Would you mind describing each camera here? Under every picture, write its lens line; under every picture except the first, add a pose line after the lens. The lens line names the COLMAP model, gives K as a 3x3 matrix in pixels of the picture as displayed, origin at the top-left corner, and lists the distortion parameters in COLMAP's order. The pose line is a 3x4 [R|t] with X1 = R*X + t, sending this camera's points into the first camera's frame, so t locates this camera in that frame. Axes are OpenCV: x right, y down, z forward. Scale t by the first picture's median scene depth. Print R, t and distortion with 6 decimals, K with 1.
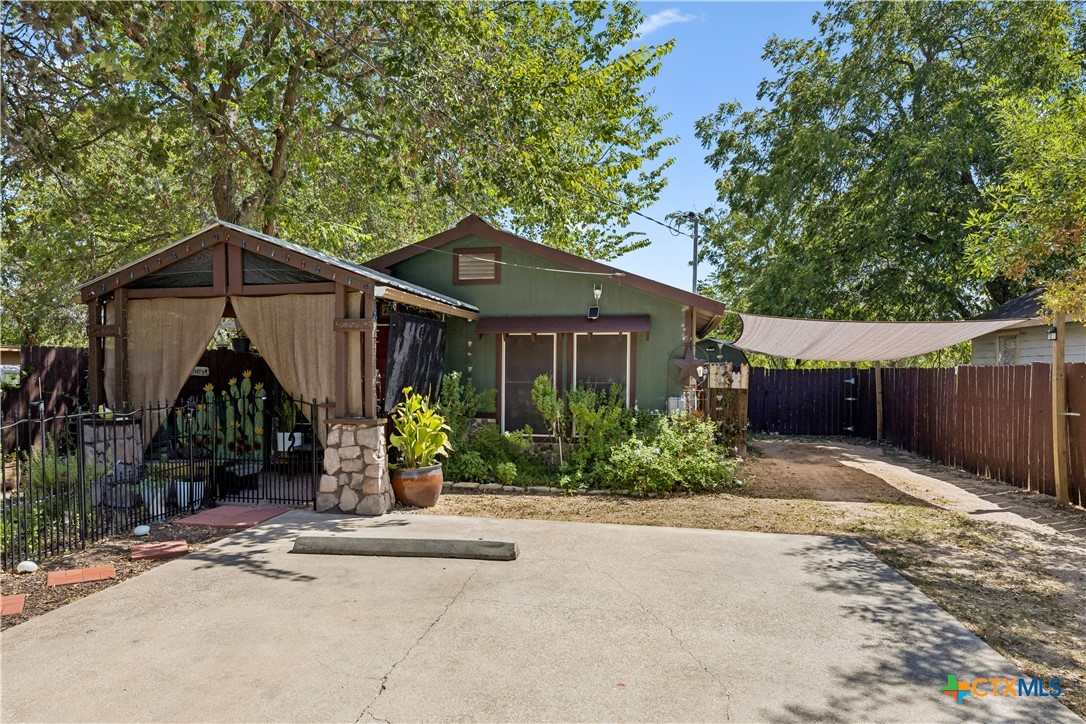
lens RADIAL K [[674.2, 0, 543.7], [0, 674.2, 371.8], [0, 0, 1]] dist [0.022694, -0.000191]
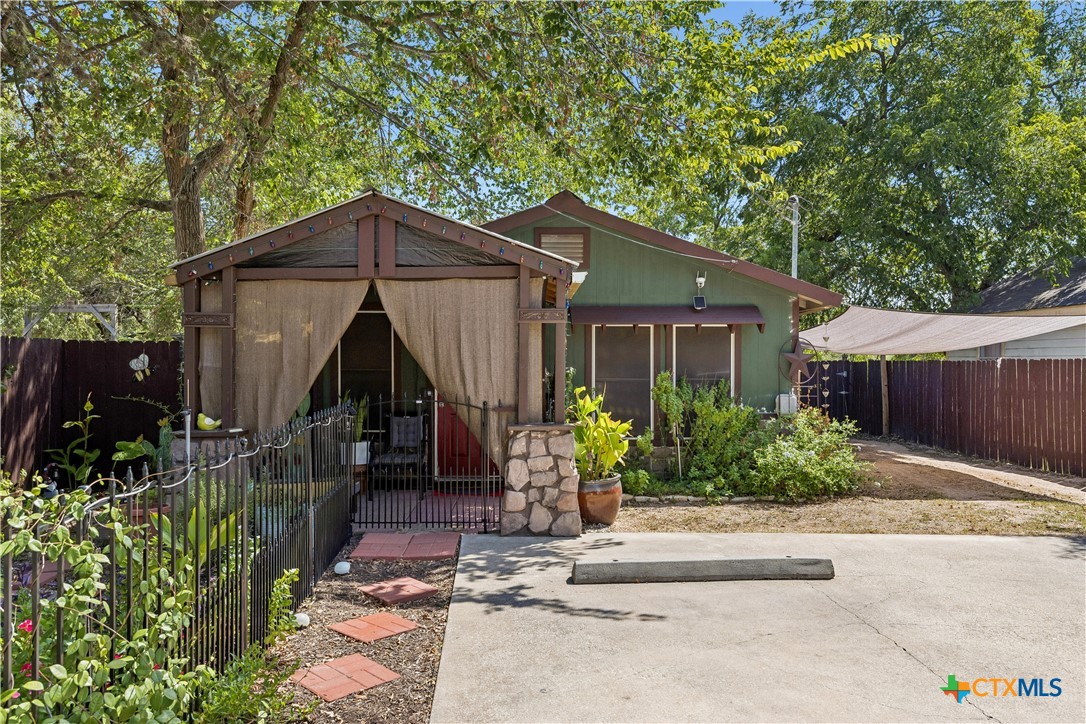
lens RADIAL K [[755.6, 0, 543.7], [0, 755.6, 350.2], [0, 0, 1]] dist [0.033010, -0.005443]
pose [[0.980977, -0.001656, 0.194119, -0.450739], [0.005438, 0.999806, -0.018953, -0.006424], [-0.194050, 0.019648, 0.980795, 0.051804]]
